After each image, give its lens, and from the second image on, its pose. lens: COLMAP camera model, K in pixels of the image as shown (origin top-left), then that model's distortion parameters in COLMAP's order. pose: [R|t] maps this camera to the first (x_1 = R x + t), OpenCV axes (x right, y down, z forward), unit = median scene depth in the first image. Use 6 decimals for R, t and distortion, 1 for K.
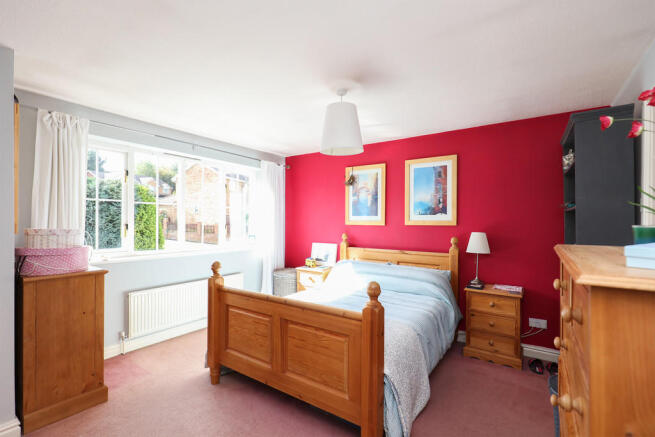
lens RADIAL K [[302.6, 0, 326.6], [0, 302.6, 220.1], [0, 0, 1]] dist [-0.001421, 0.000178]
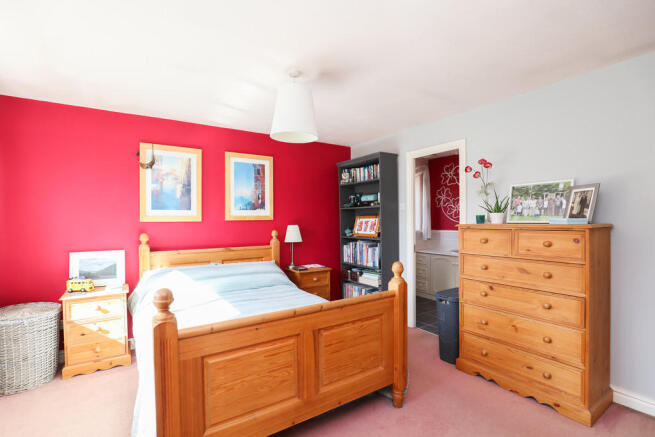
lens RADIAL K [[302.6, 0, 326.4], [0, 302.6, 221.3], [0, 0, 1]] dist [-0.001421, 0.000178]
pose [[0.379395, -0.016278, 0.925091, -0.515303], [0.006374, 0.999867, 0.014980, 0.007258], [-0.925213, 0.000213, 0.379449, 0.372879]]
